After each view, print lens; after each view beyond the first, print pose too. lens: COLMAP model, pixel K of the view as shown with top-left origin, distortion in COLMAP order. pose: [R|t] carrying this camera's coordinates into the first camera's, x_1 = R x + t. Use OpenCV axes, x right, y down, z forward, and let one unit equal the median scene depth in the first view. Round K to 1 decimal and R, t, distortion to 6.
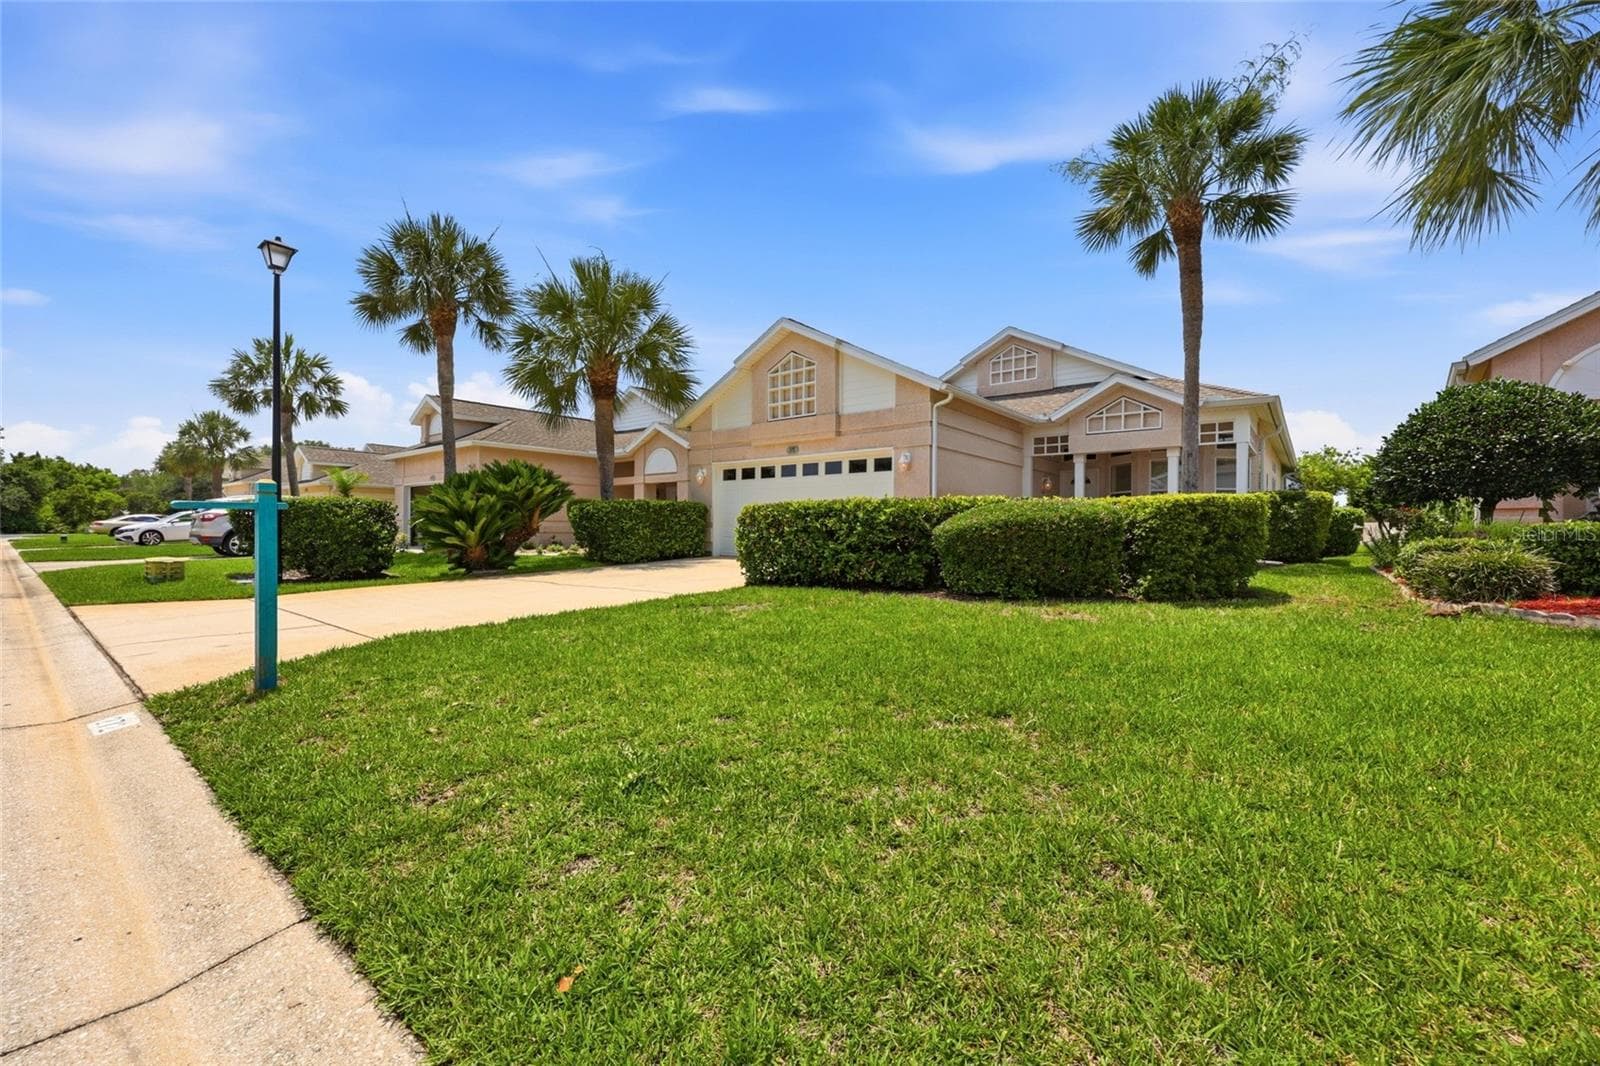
lens RADIAL K [[649.4, 0, 800.0], [0, 649.4, 533.0], [0, 0, 1]] dist [-0.000378, -0.000004]
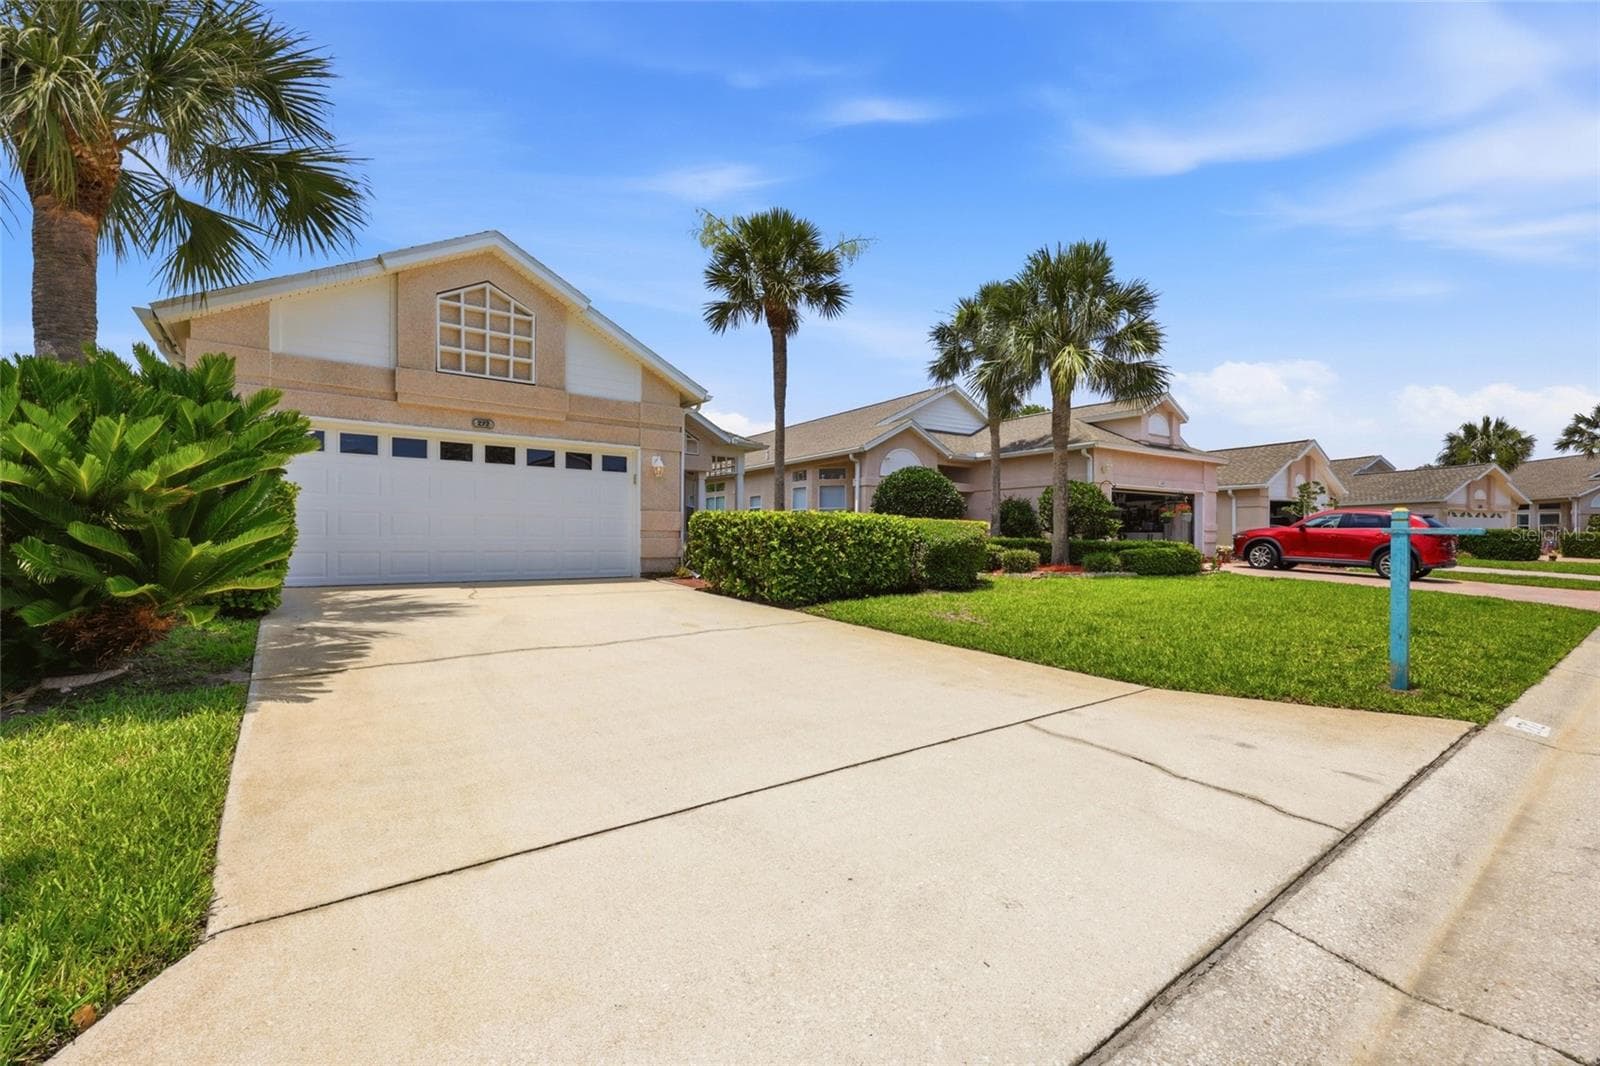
lens RADIAL K [[649.4, 0, 800.0], [0, 649.4, 533.0], [0, 0, 1]] dist [-0.000378, -0.000004]
pose [[0.266430, 0.001843, 0.963853, -0.627346], [0.000756, 0.999997, -0.002121, -0.011081], [-0.963854, 0.001293, 0.266427, 0.526677]]
